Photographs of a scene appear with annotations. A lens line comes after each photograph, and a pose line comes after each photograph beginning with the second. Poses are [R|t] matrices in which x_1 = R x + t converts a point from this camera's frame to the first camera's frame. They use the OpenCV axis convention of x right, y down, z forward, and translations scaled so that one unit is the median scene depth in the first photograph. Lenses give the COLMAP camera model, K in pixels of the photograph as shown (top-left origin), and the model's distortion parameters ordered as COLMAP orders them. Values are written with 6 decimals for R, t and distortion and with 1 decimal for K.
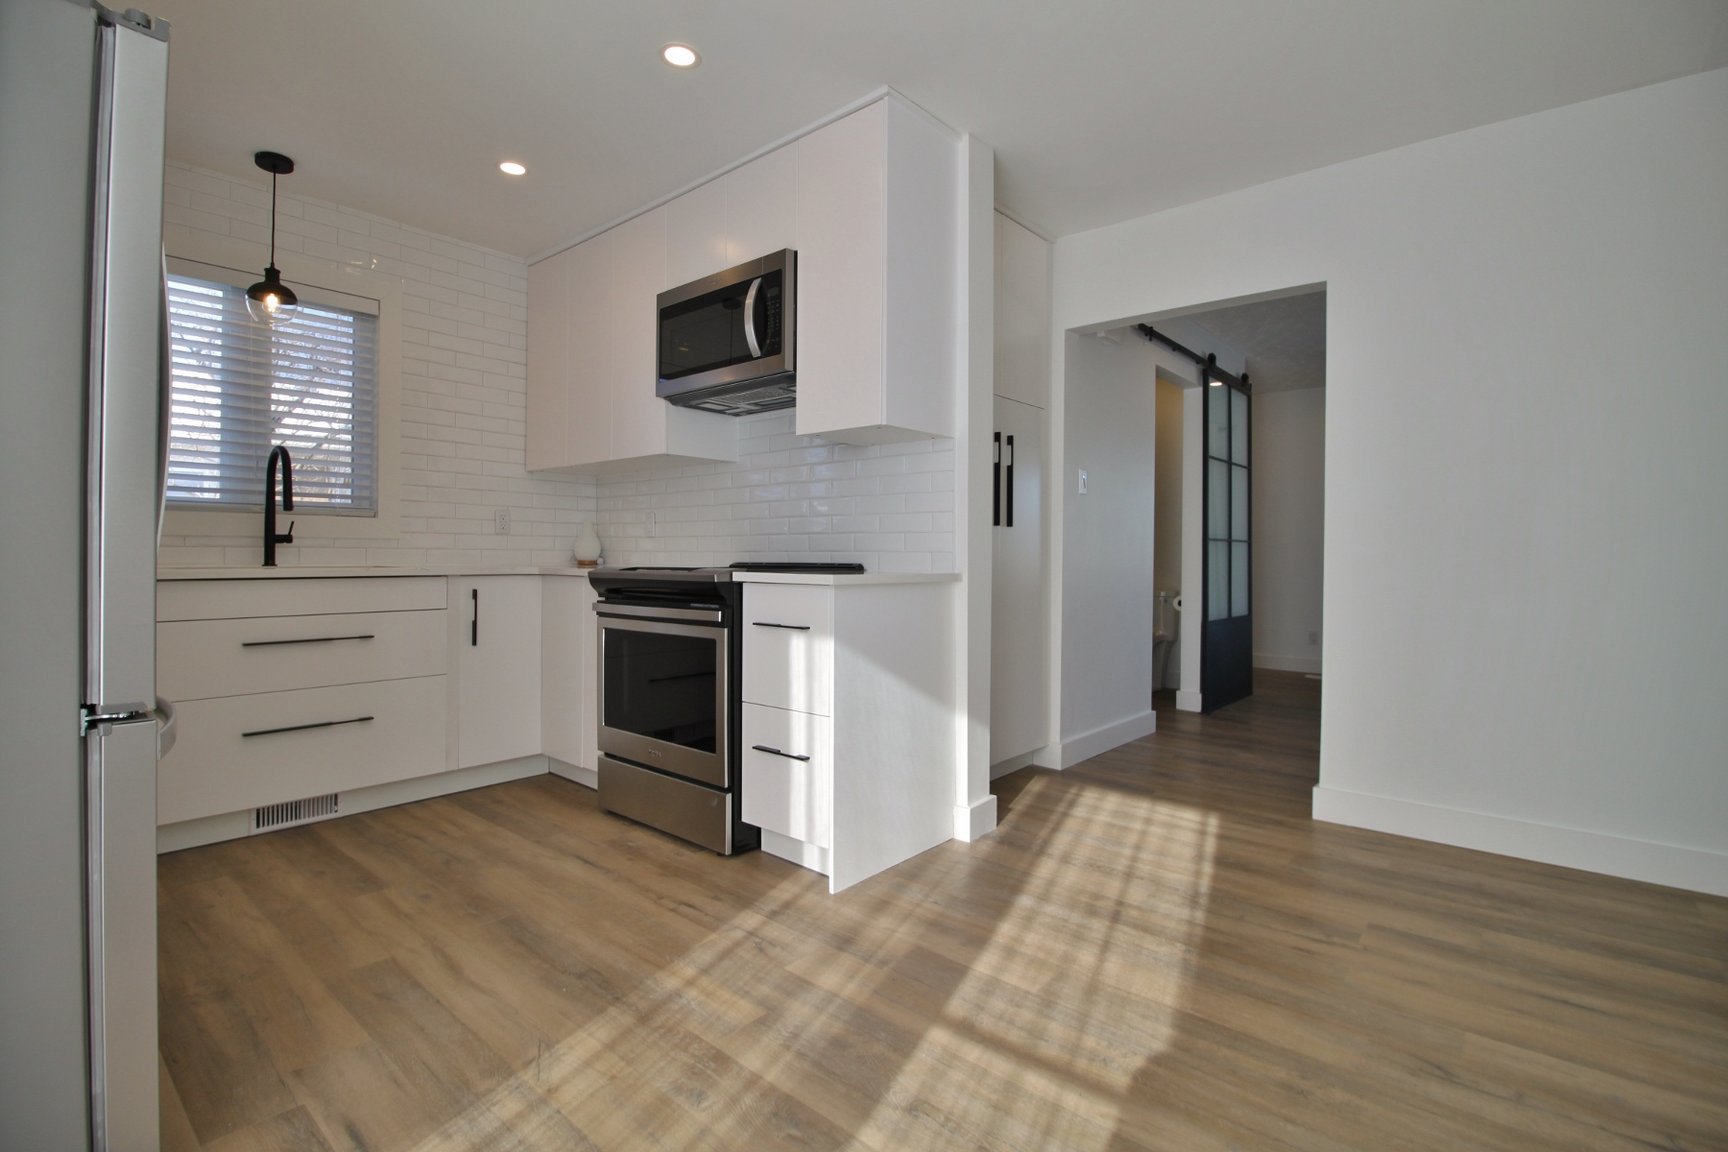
lens RADIAL K [[809.8, 0, 869.4], [0, 809.8, 548.9], [0, 0, 1]] dist [0.000243, -0.013492]
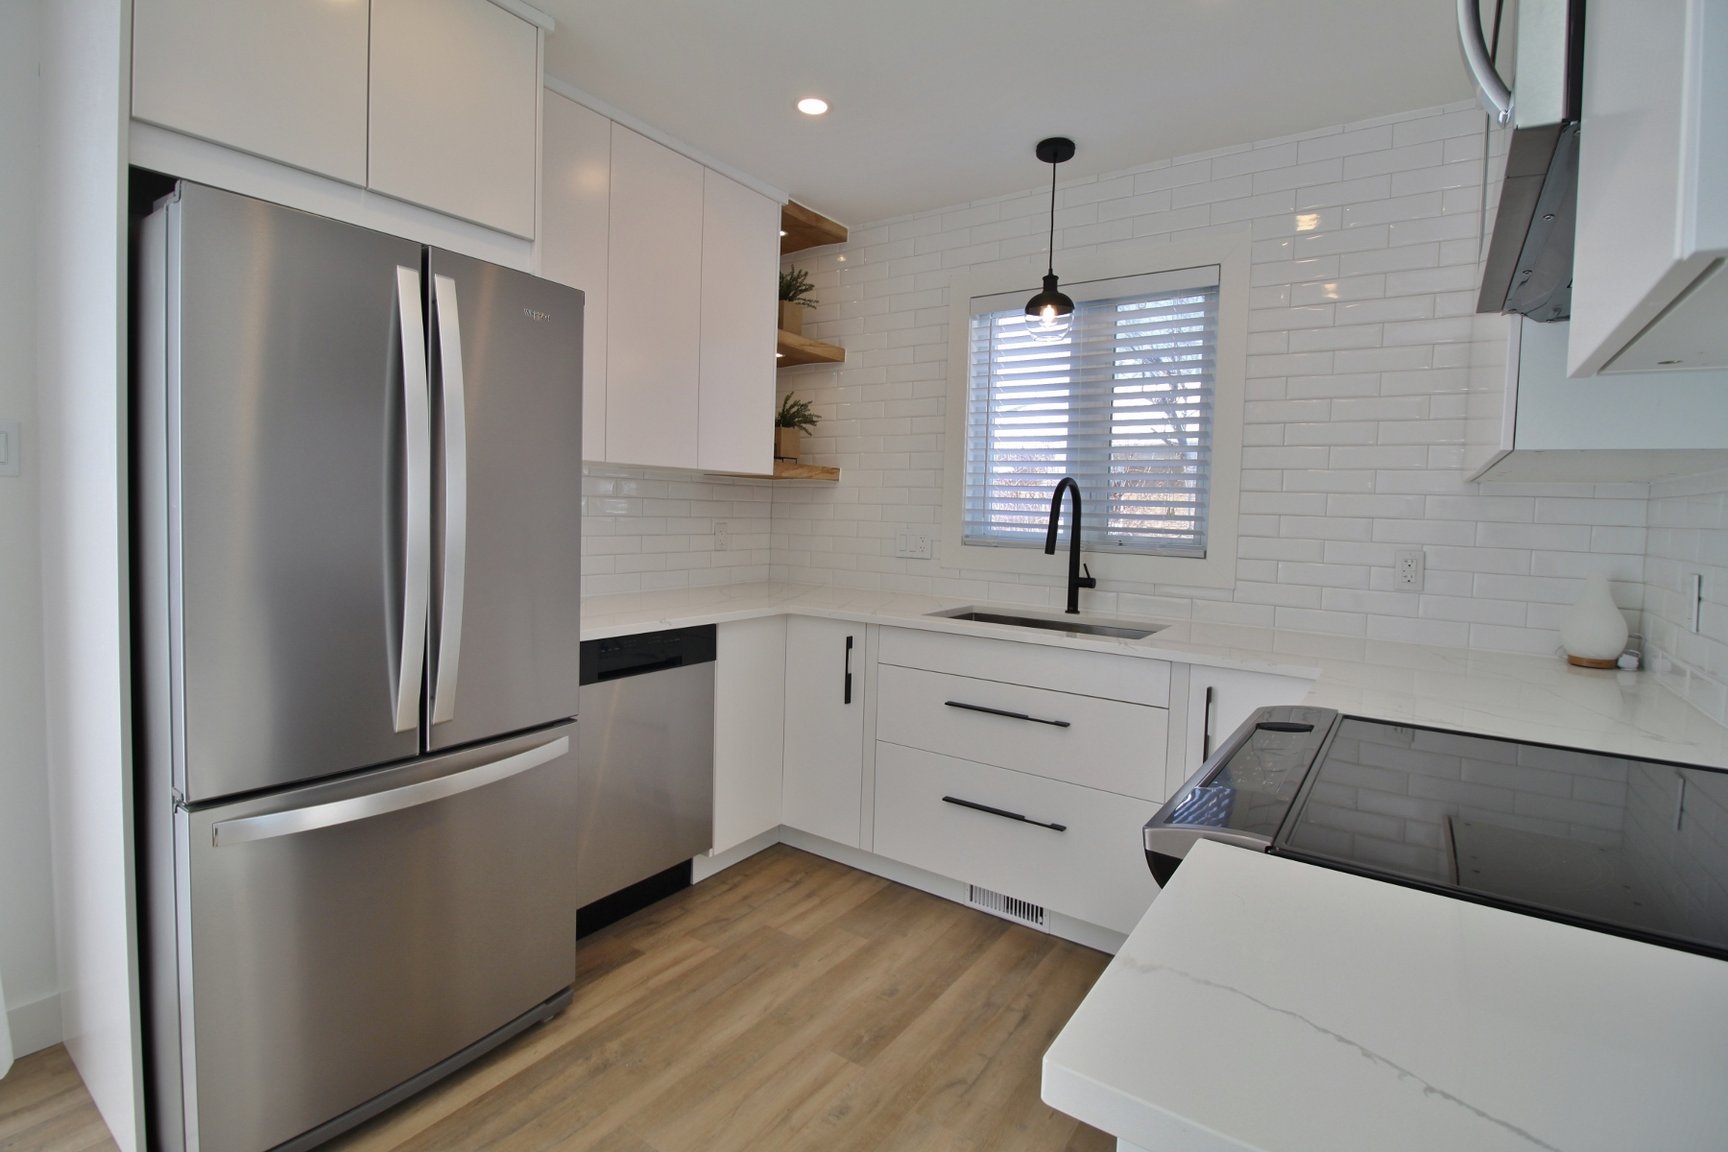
lens RADIAL K [[809.8, 0, 869.4], [0, 809.8, 548.9], [0, 0, 1]] dist [0.000243, -0.013492]
pose [[0.098684, 0.050119, -0.993856, 0.130821], [-0.021595, 0.998604, 0.048214, -0.097728], [0.994884, 0.016704, 0.099628, 0.770900]]
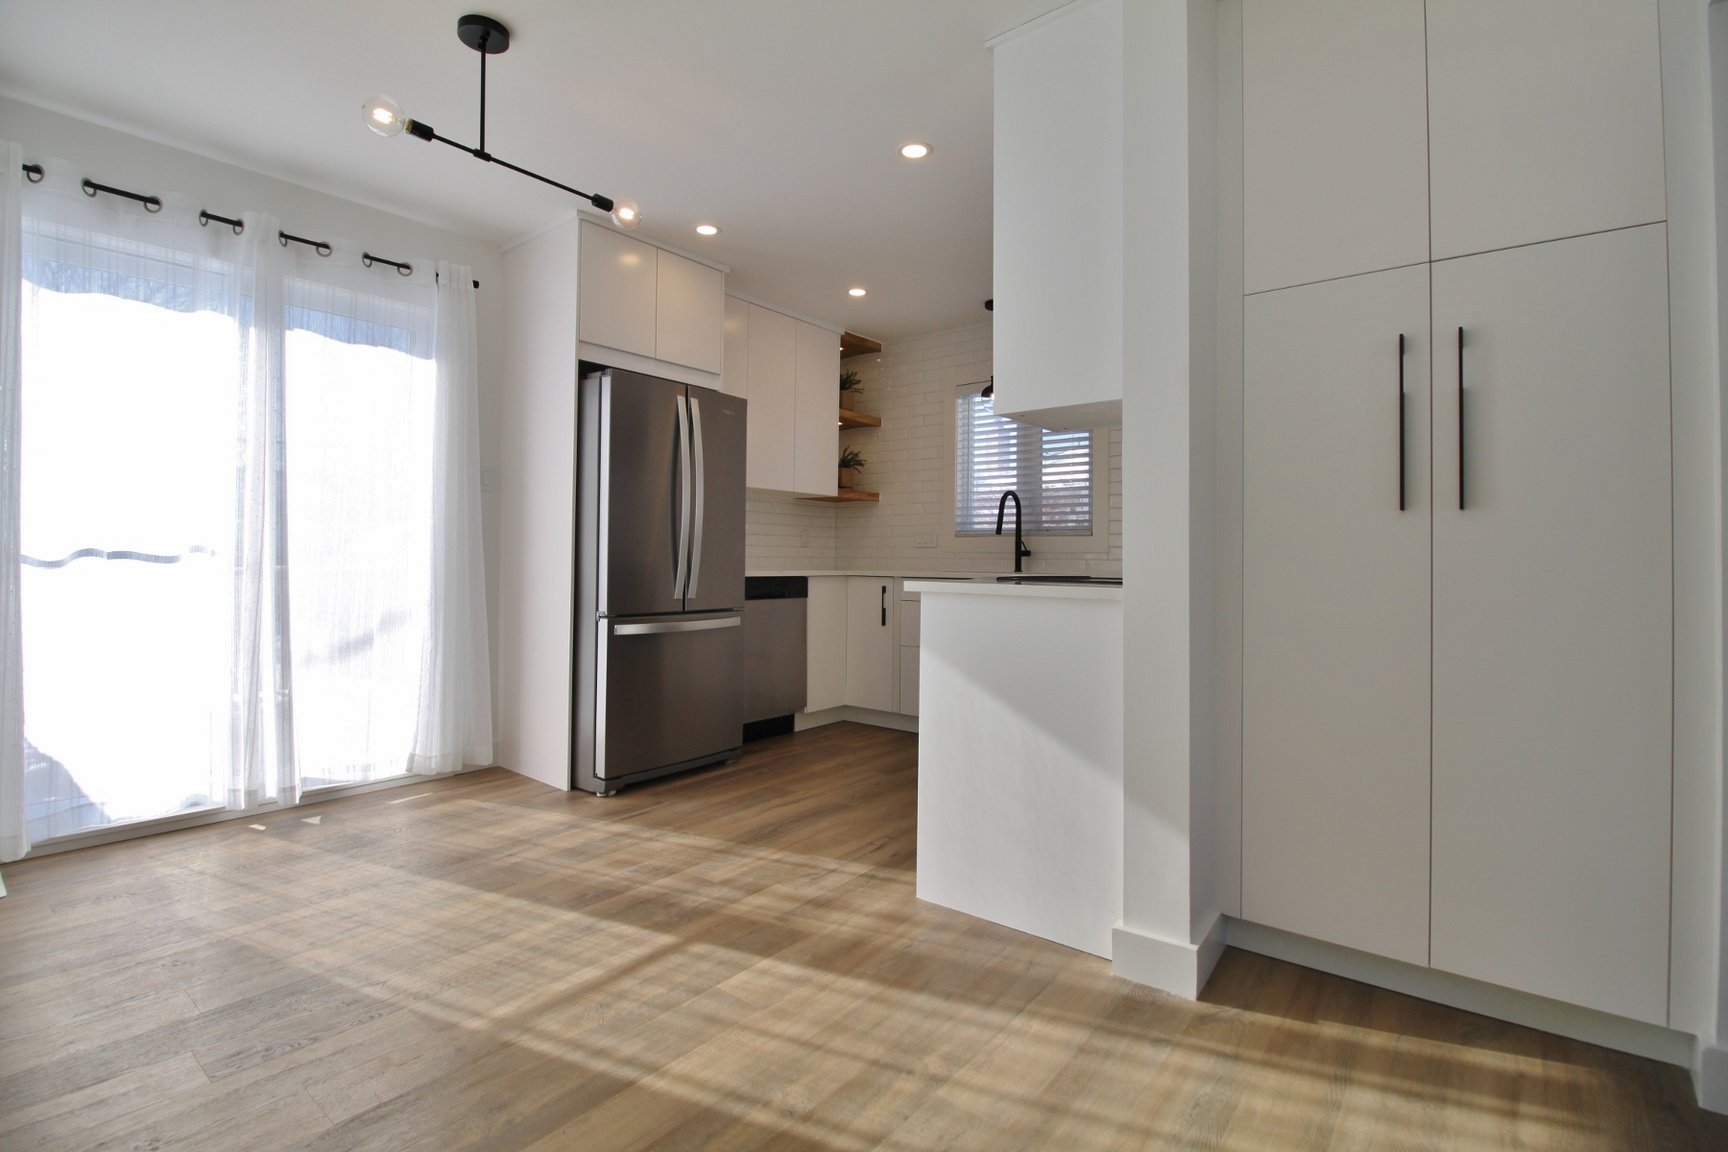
lens RADIAL K [[809.8, 0, 869.4], [0, 809.8, 548.9], [0, 0, 1]] dist [0.000243, -0.013492]
pose [[0.028436, -0.018036, -0.999433, 0.822972], [-0.003436, 0.999830, -0.018141, 0.007846], [0.999590, 0.003949, 0.028369, 0.768451]]
